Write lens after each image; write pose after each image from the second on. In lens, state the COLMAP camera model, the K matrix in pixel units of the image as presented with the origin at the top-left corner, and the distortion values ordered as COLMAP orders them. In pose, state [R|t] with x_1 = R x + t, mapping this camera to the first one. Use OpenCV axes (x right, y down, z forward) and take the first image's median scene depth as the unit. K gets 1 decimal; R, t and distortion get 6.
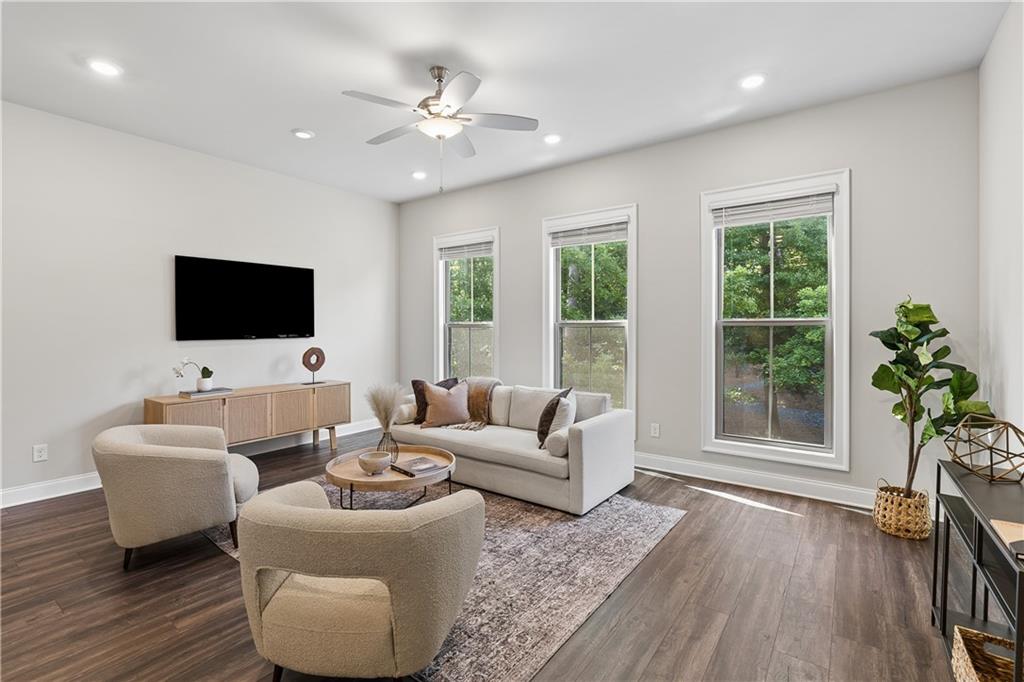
lens RADIAL K [[470.9, 0, 506.2], [0, 470.9, 329.3], [0, 0, 1]] dist [-0.002087, -0.000239]
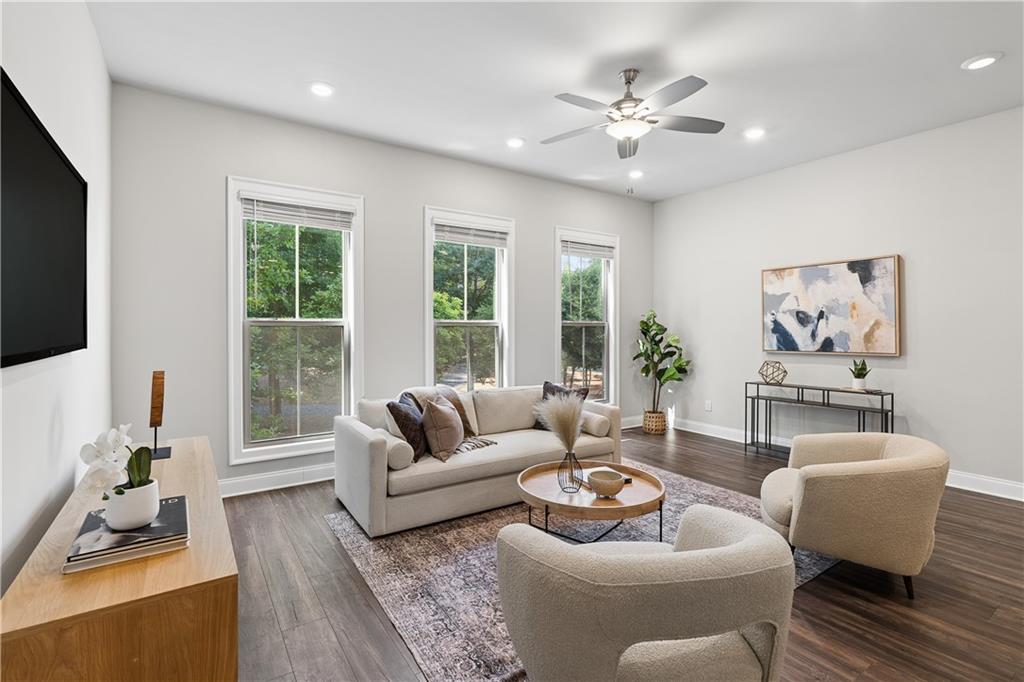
lens RADIAL K [[476.7, 0, 510.7], [0, 476.7, 329.4], [0, 0, 1]] dist [0.002123, 0.000379]
pose [[0.326633, -0.003111, 0.945146, -0.911548], [0.003237, 0.999992, 0.002173, -0.000805], [-0.945146, 0.002350, 0.326641, 0.691252]]
